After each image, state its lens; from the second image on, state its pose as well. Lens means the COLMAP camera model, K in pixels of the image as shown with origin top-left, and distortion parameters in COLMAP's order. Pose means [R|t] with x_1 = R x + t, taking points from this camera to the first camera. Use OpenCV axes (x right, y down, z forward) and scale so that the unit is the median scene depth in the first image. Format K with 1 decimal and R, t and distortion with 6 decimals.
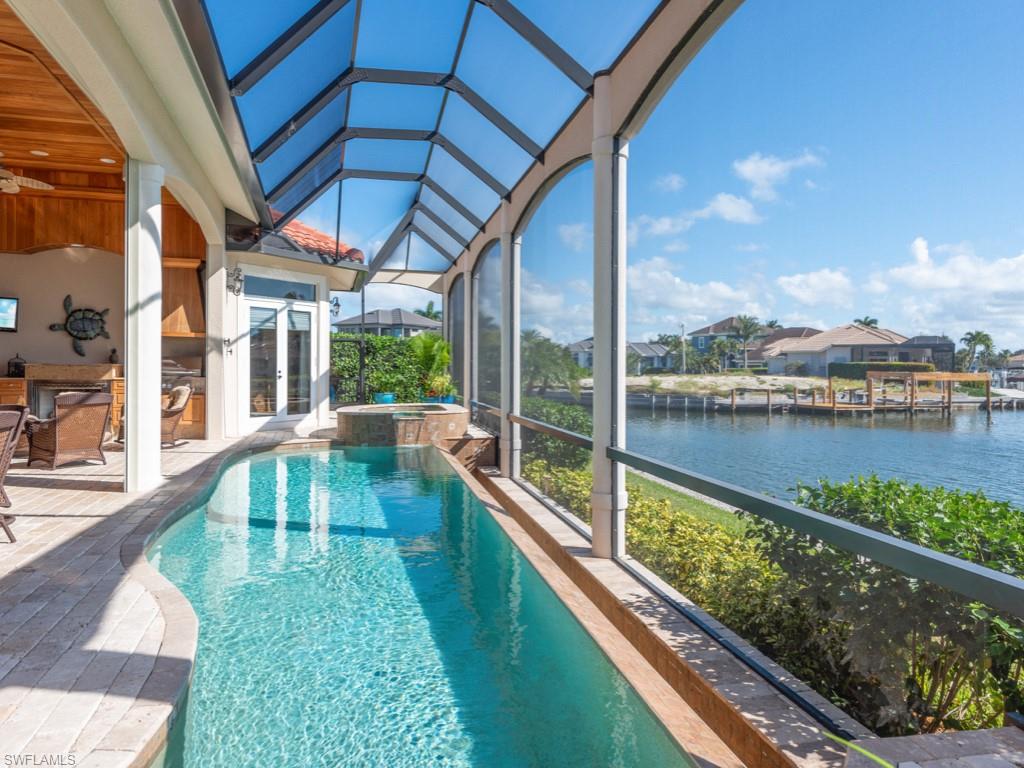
lens RADIAL K [[665.5, 0, 515.7], [0, 665.5, 378.5], [0, 0, 1]] dist [0.004546, 0.000327]
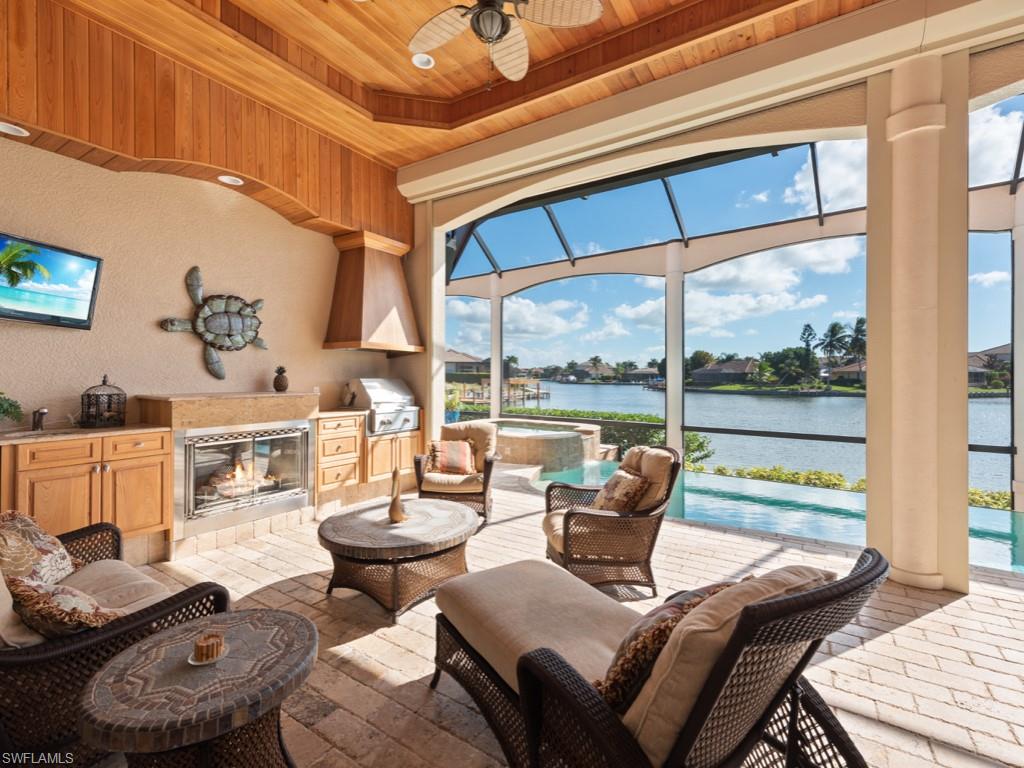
lens RADIAL K [[449.0, 0, 509.6], [0, 449.0, 375.1], [0, 0, 1]] dist [-0.006271, -0.000696]
pose [[0.749230, -0.000173, 0.662309, -0.719790], [0.009853, 0.999892, -0.010884, -0.030838], [-0.662236, 0.014680, 0.749151, 0.561749]]
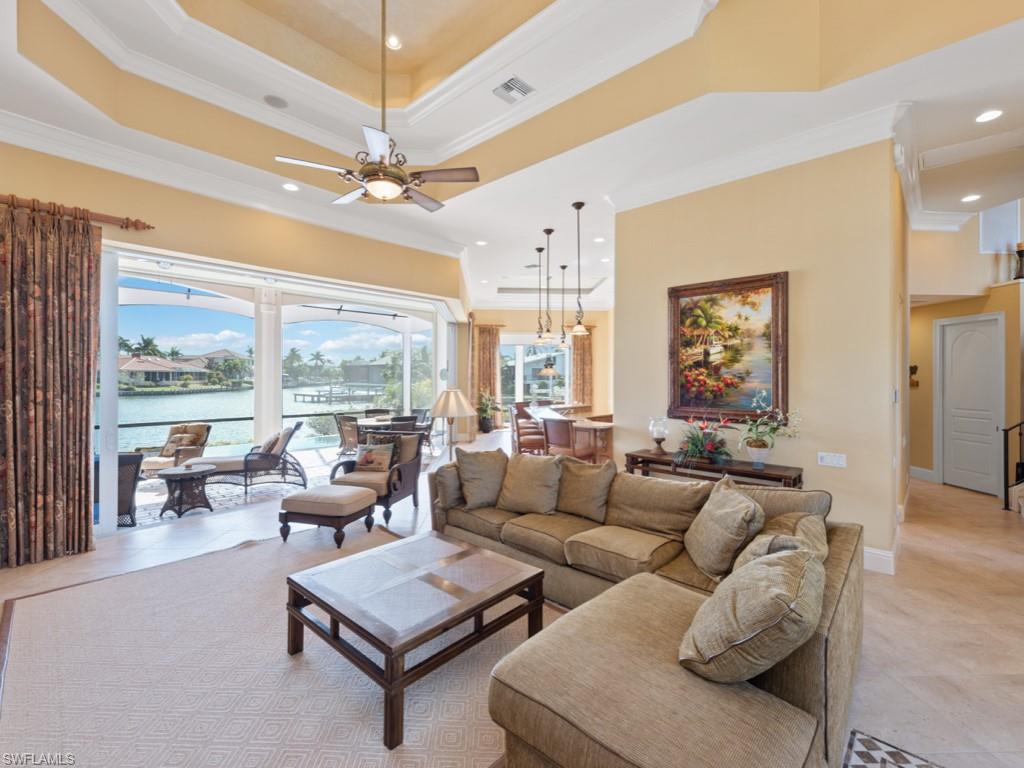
lens RADIAL K [[449.0, 0, 511.9], [0, 449.0, 376.9], [0, 0, 1]] dist [-0.006271, -0.000696]
pose [[-0.547587, -0.007265, 0.836717, -1.156185], [0.007662, 0.999877, 0.013697, -0.055772], [-0.836714, 0.013912, -0.547464, 0.648403]]
